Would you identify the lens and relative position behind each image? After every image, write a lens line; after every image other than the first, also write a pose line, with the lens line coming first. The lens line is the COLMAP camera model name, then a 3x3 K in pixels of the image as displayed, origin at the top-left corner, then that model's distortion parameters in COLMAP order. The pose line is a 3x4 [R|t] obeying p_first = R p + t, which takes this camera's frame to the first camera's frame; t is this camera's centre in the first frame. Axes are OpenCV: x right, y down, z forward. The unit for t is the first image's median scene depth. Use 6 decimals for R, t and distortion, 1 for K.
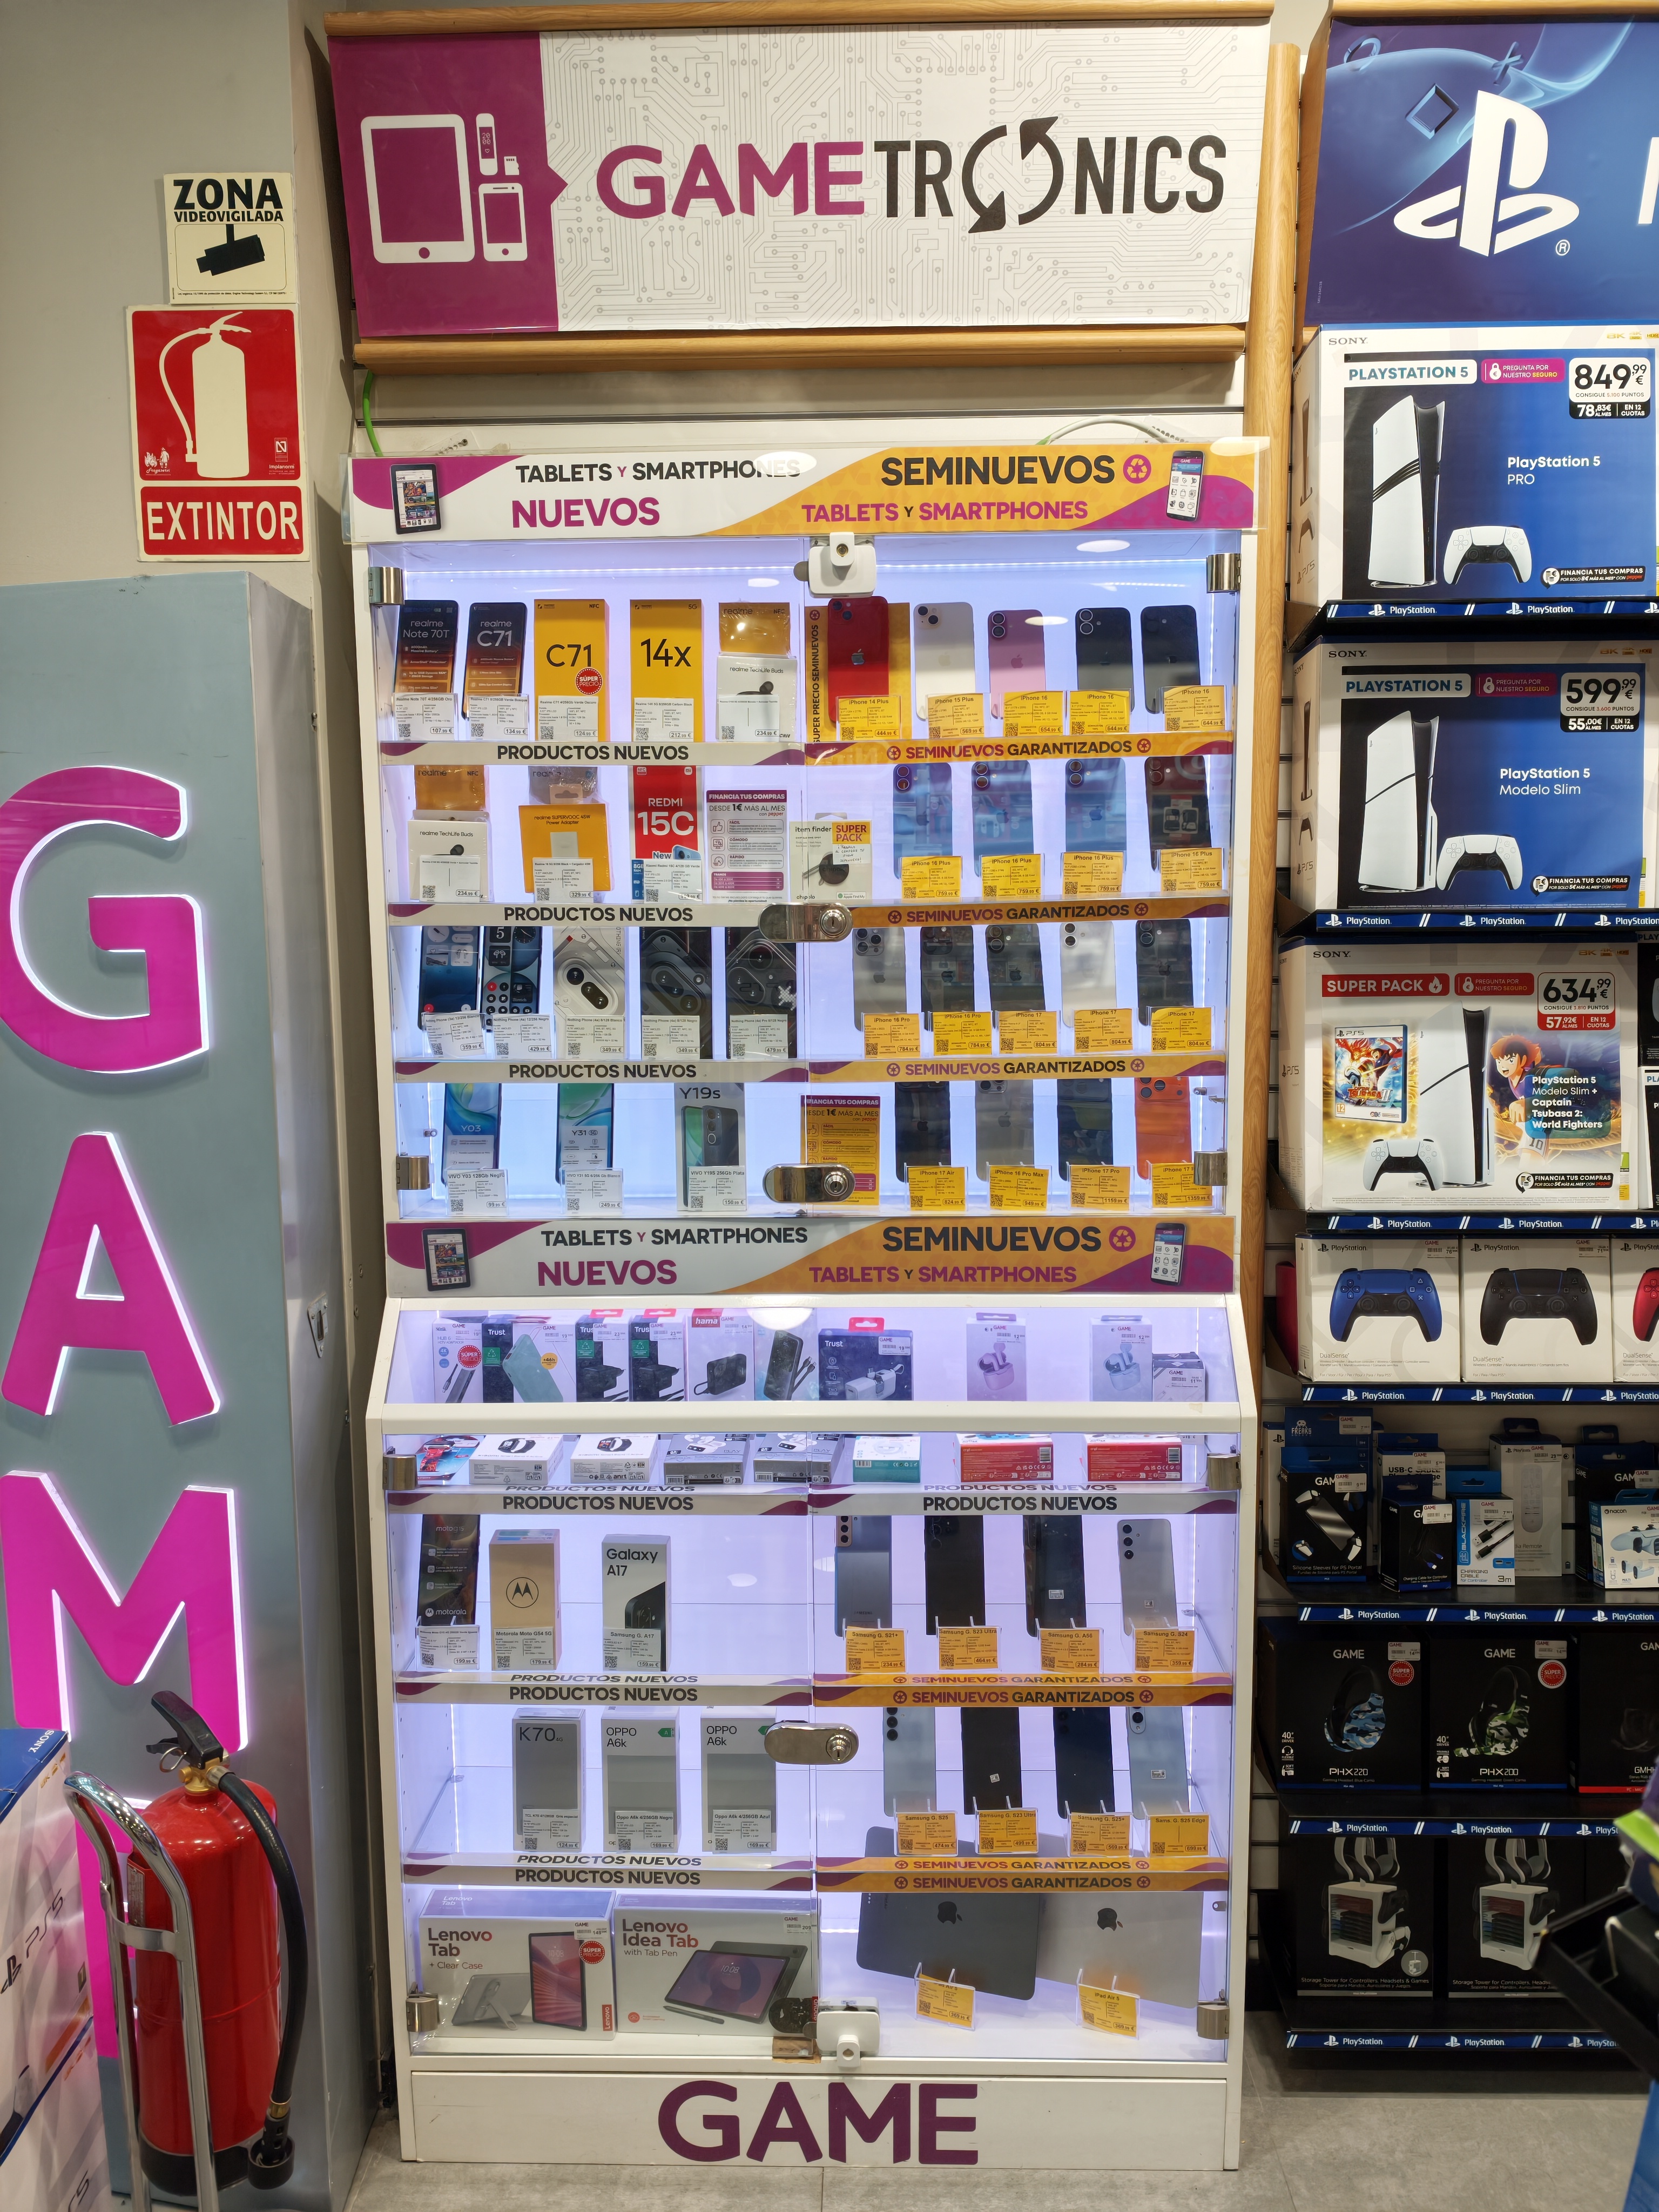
lens RADIAL K [[1524.1, 0, 829.5], [0, 1524.1, 1106.0], [0, 0, 1]] dist [0.035428, -0.050811]
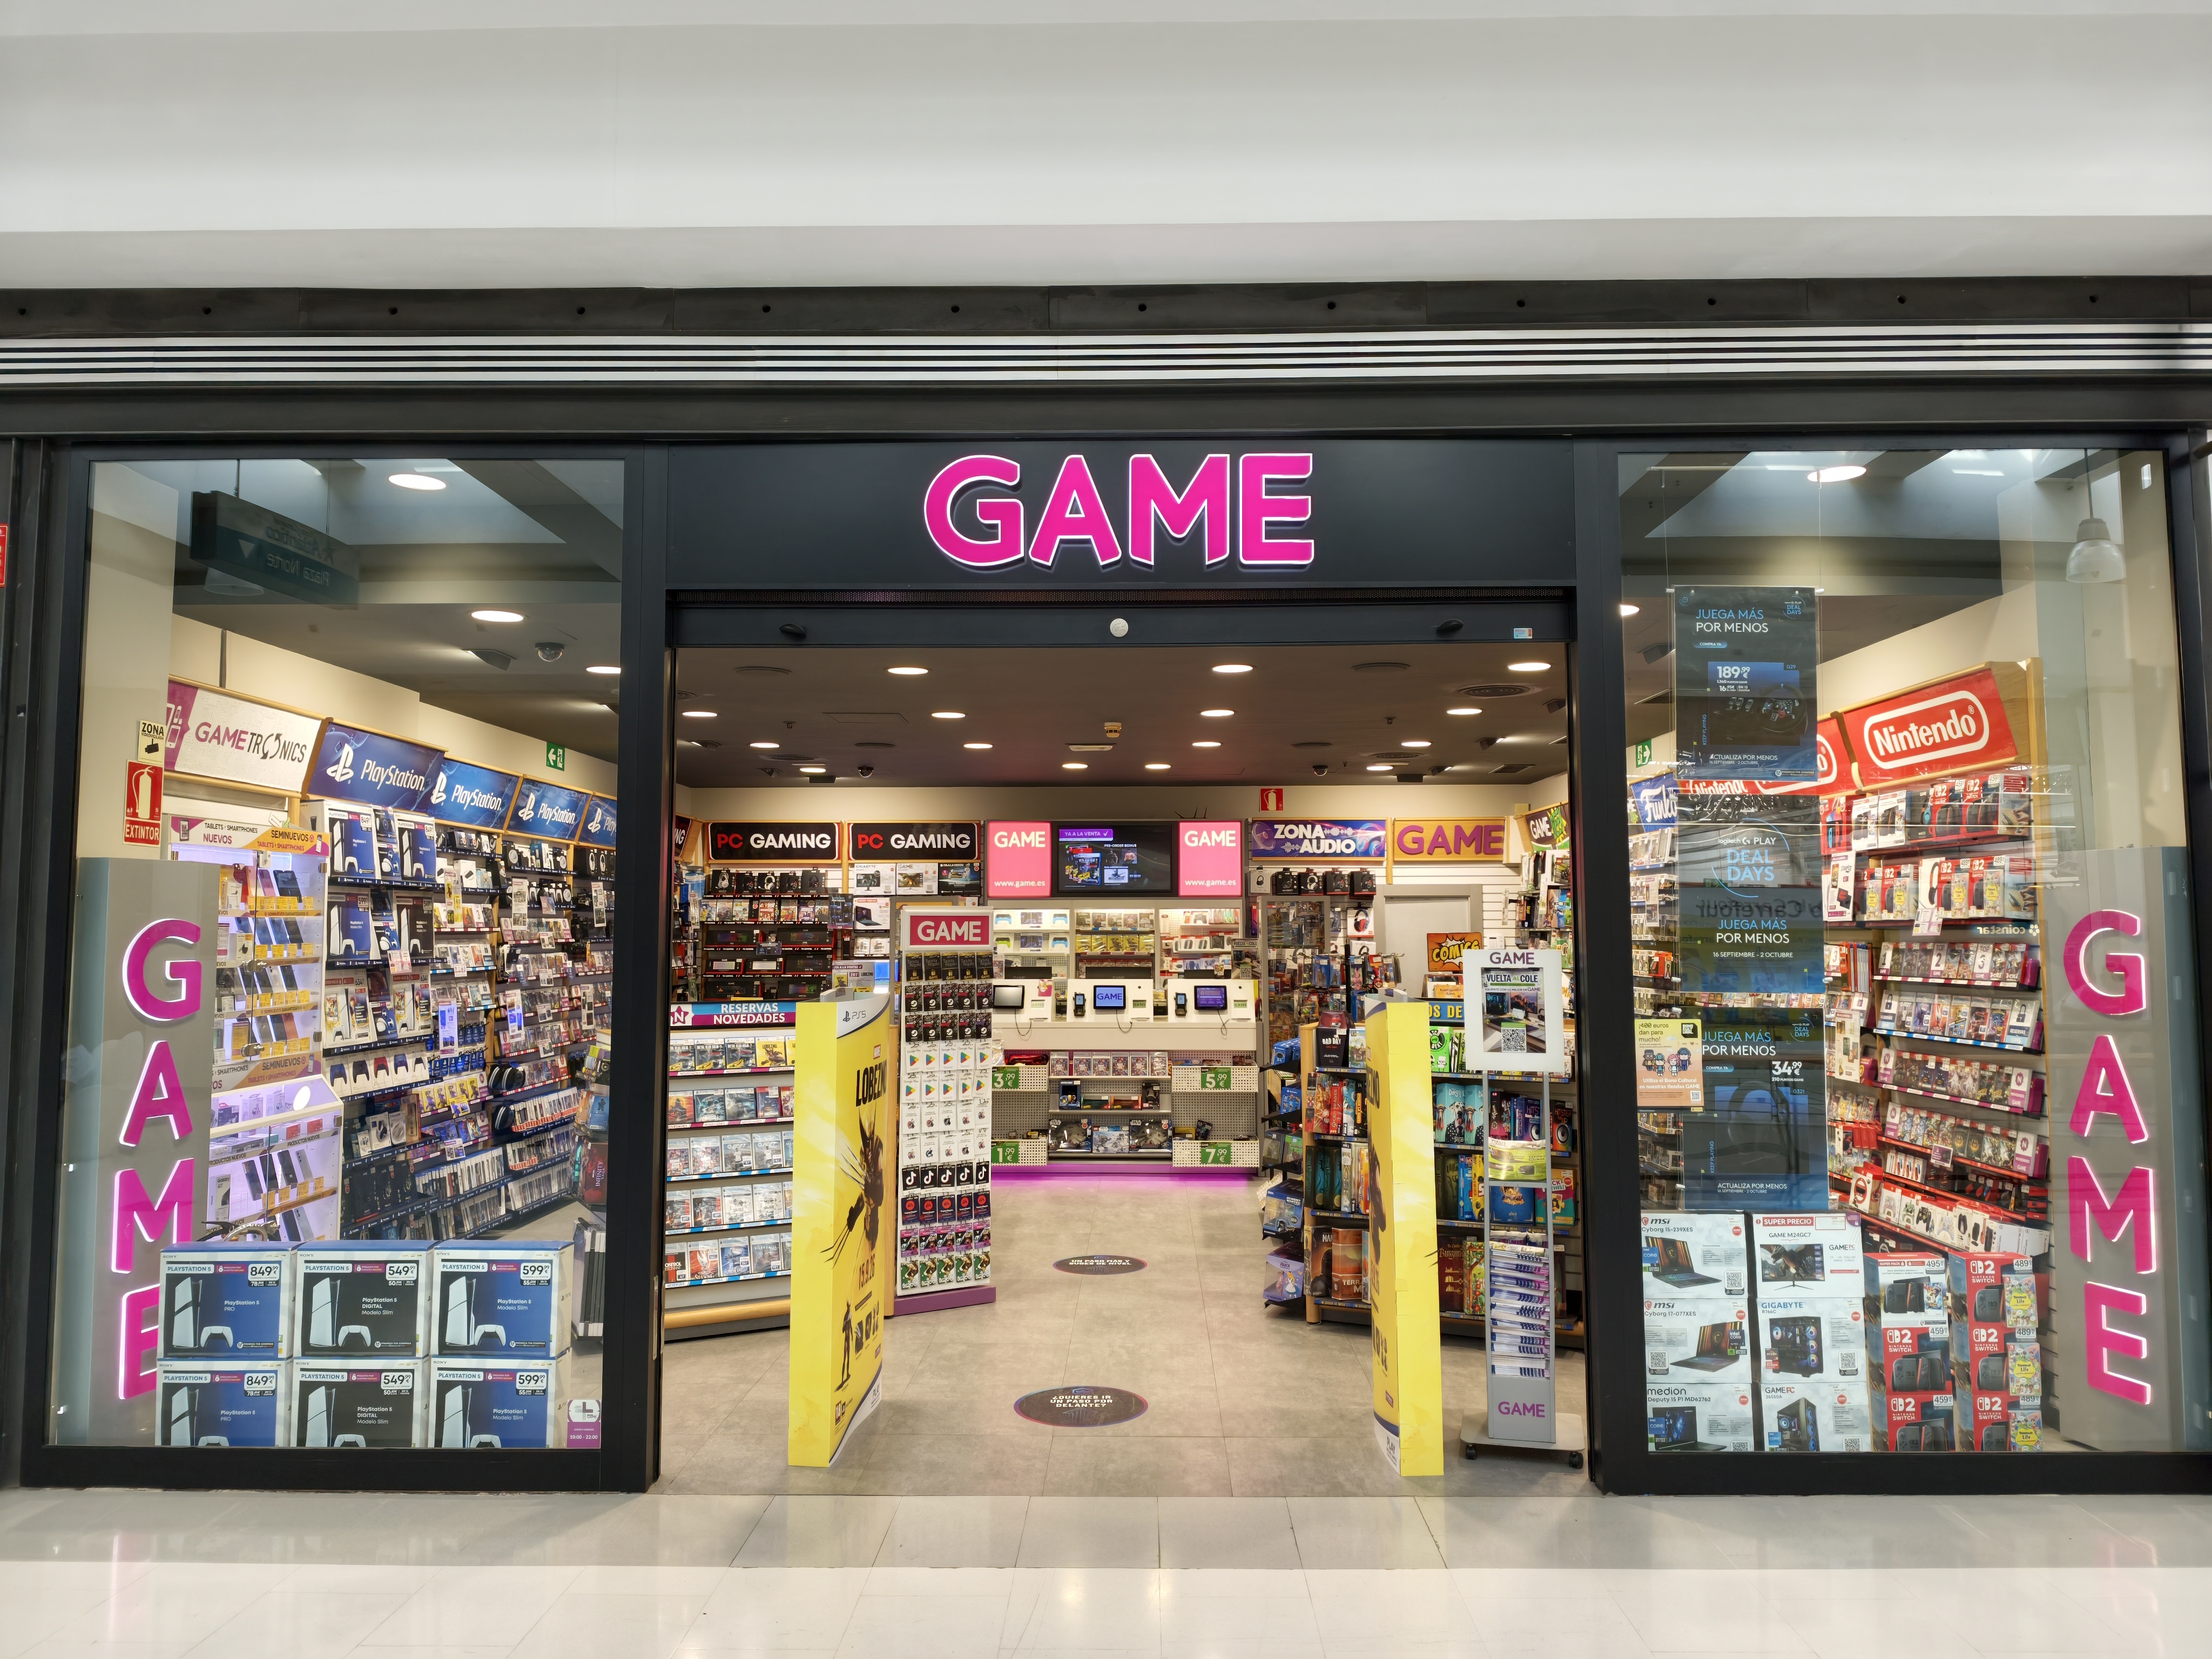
lens RADIAL K [[1524.1, 0, 1136.0], [0, 1524.1, 829.9], [0, 0, 1]] dist [0.035428, -0.050811]
pose [[-0.019400, 0.073307, 0.997121, -3.169954], [0.124835, 0.989682, -0.070331, 0.051757], [-0.991988, 0.123111, -0.028351, -0.751421]]
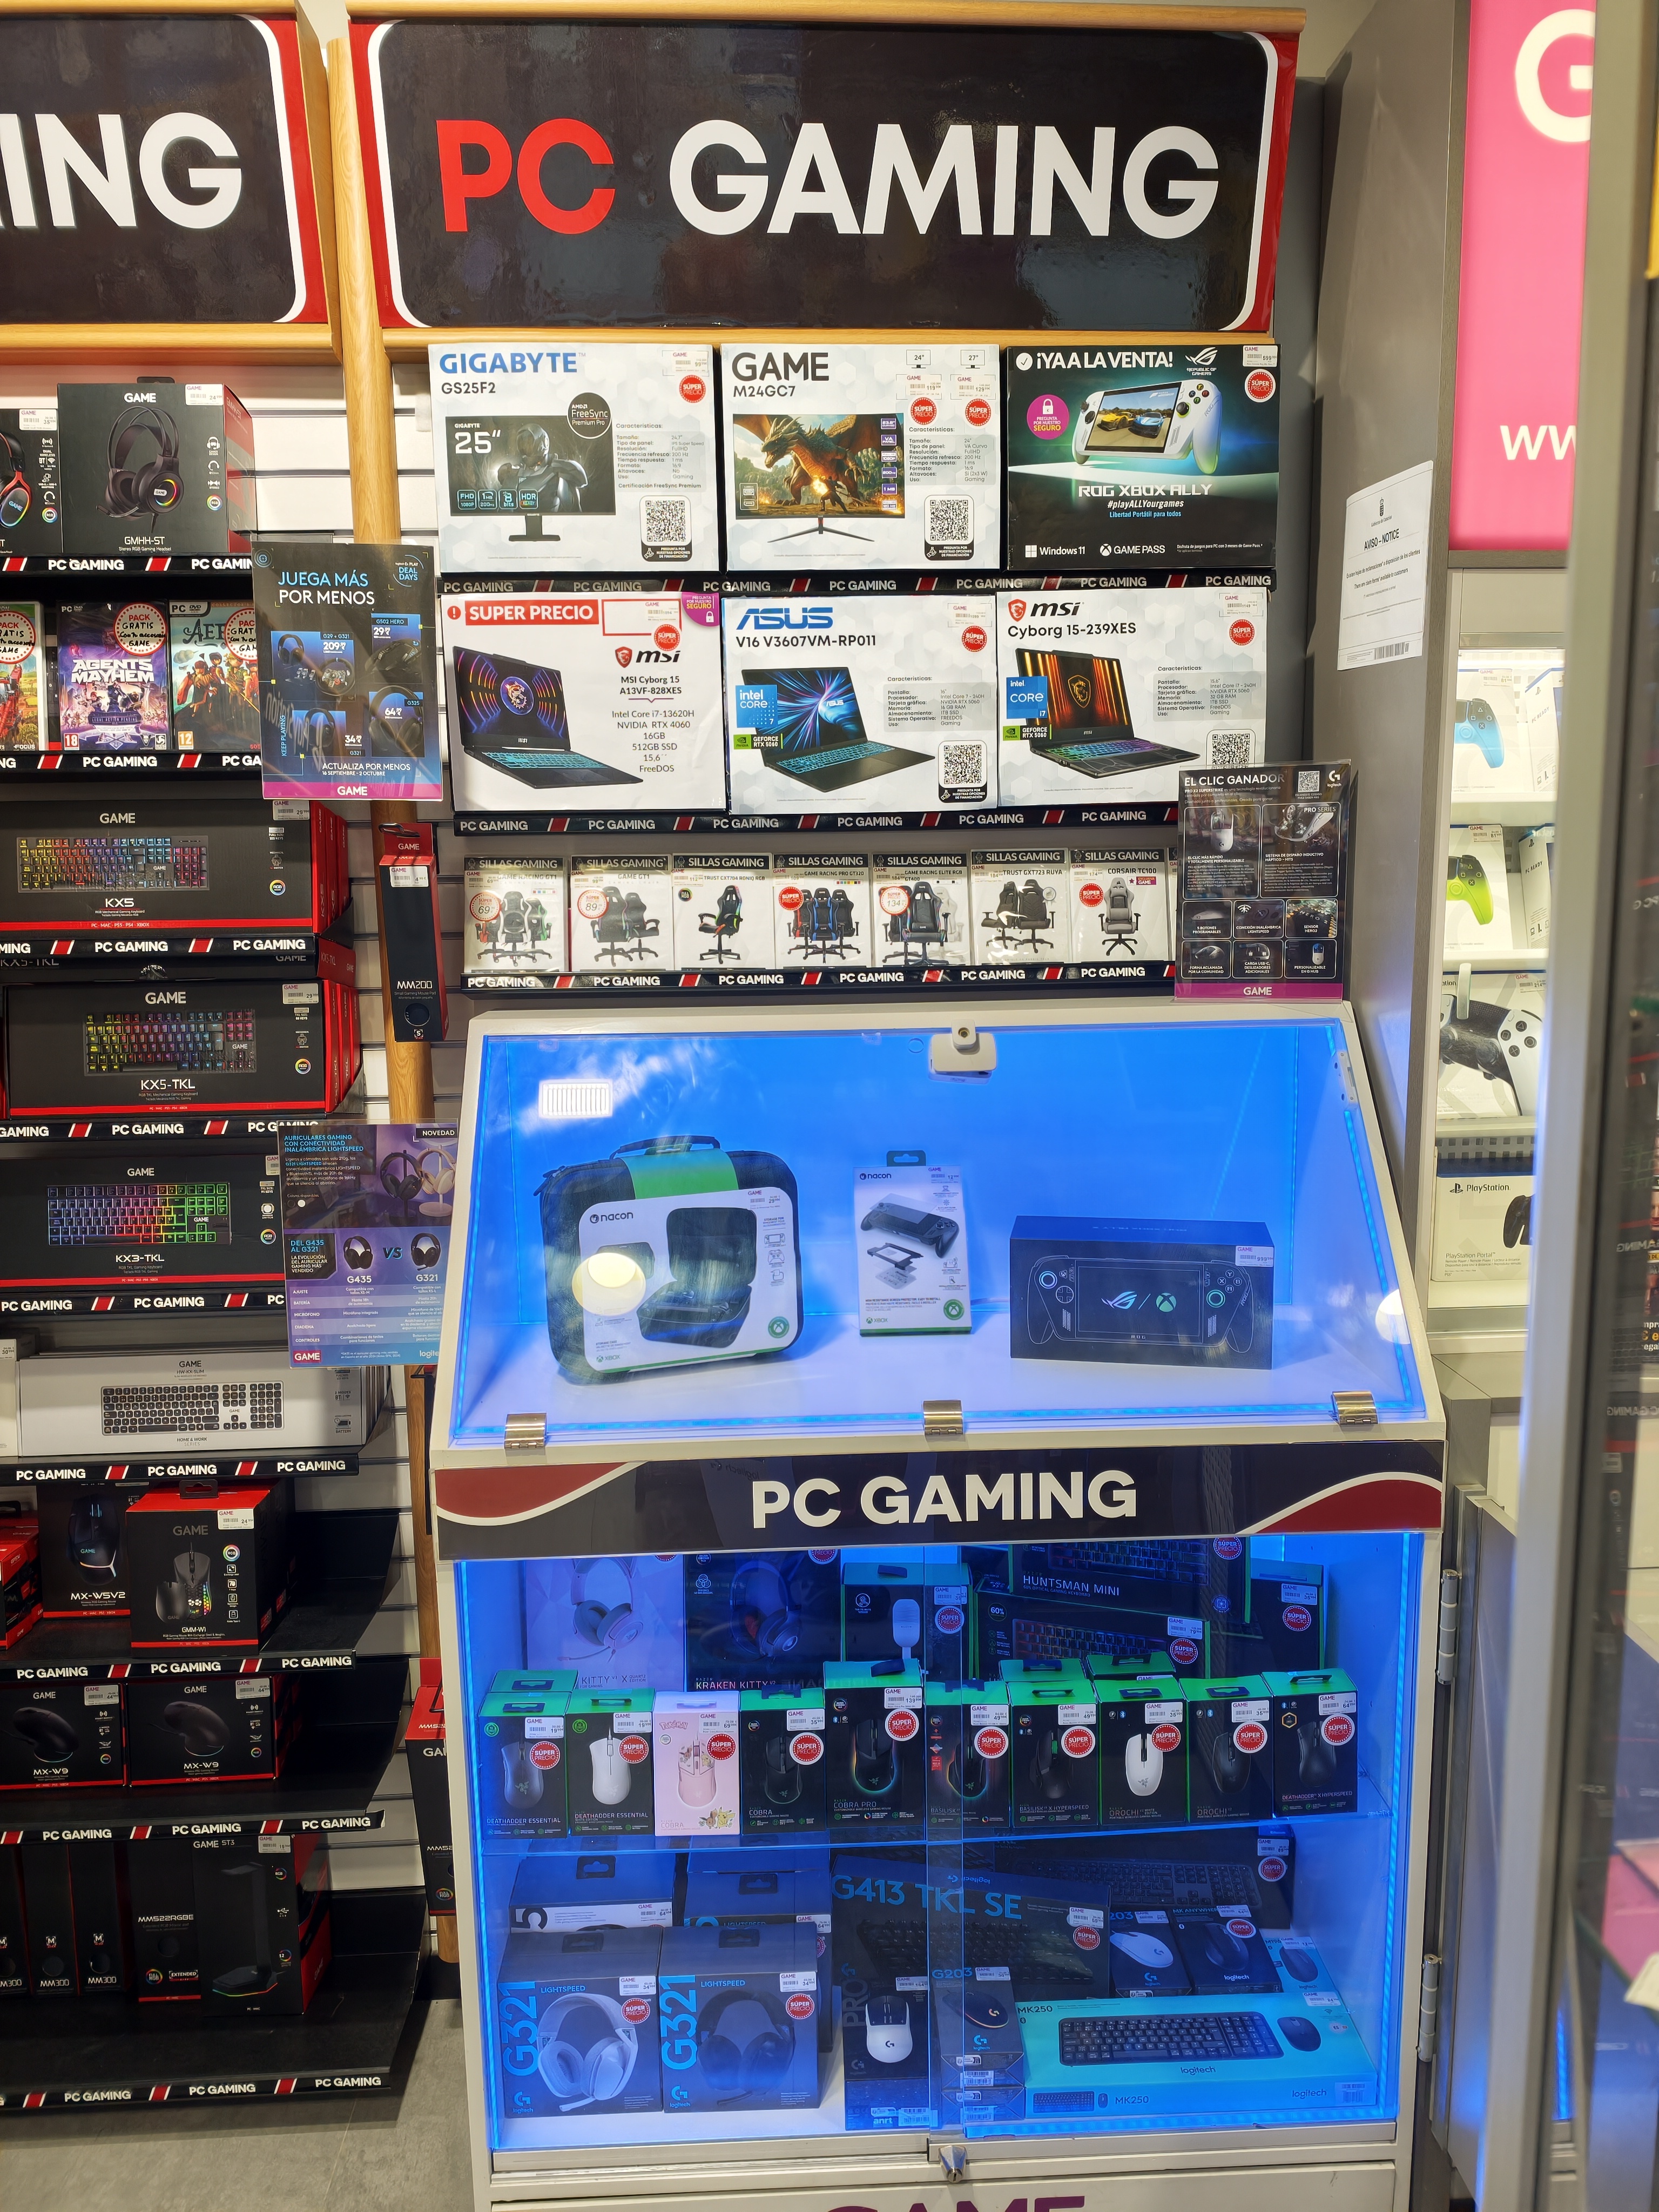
lens RADIAL K [[1597.4, 0, 827.6], [0, 1597.4, 1129.8], [0, 0, 1]] dist [0.043639, -0.076487]
pose [[-0.077895, -0.143264, 0.986614, 2.443302], [0.136128, 0.978824, 0.152880, -0.062524], [-0.987624, 0.146215, -0.056743, 0.182742]]
